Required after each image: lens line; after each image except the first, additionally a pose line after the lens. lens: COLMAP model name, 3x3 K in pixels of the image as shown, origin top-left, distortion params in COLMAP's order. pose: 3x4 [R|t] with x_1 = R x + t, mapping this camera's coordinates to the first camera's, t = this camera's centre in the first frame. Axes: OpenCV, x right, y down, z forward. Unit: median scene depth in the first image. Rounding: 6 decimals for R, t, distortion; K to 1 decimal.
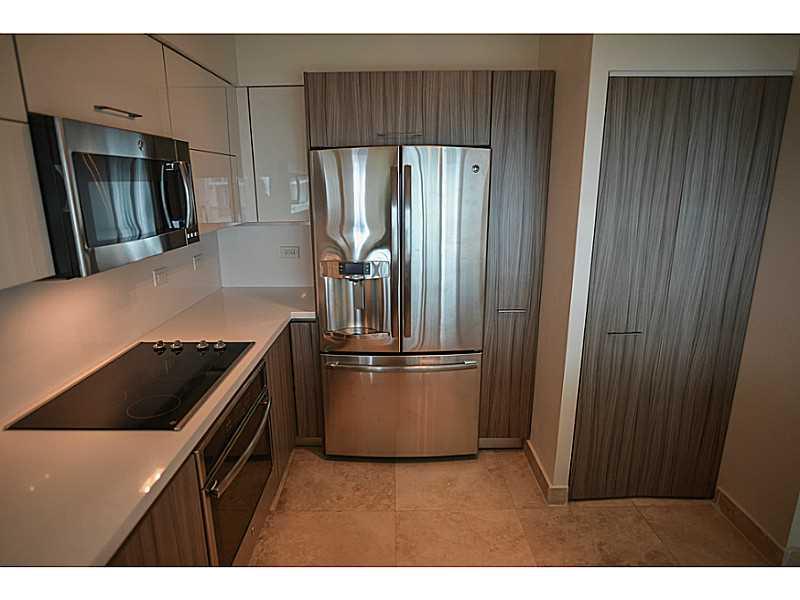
lens RADIAL K [[462.6, 0, 388.8], [0, 462.6, 301.6], [0, 0, 1]] dist [-0.032429, 0.006410]
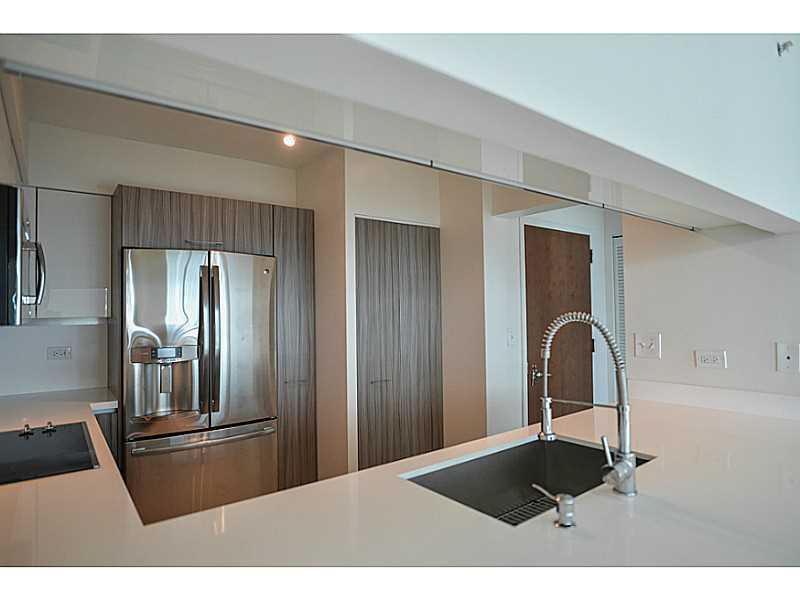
lens RADIAL K [[462.6, 0, 389.7], [0, 462.6, 298.2], [0, 0, 1]] dist [-0.032429, 0.006410]
pose [[0.795442, 0.014970, 0.605845, -0.328790], [0.156975, 0.960487, -0.229833, 0.144351], [-0.585347, 0.277921, 0.761662, -0.193572]]
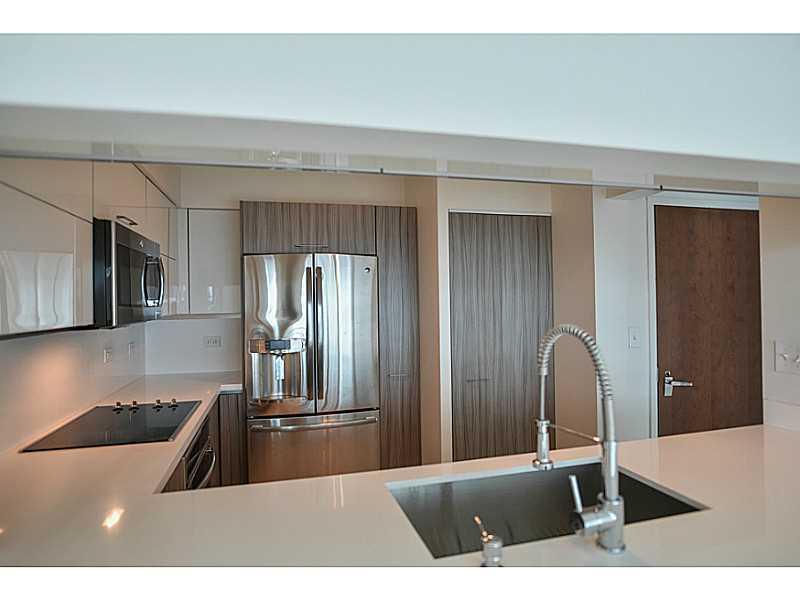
lens RADIAL K [[462.6, 0, 388.5], [0, 462.6, 298.0], [0, 0, 1]] dist [-0.032429, 0.006410]
pose [[0.967531, -0.004705, 0.252707, -0.103364], [0.069908, 0.965804, -0.249672, 0.146880], [-0.242891, 0.259232, 0.934774, -0.301591]]
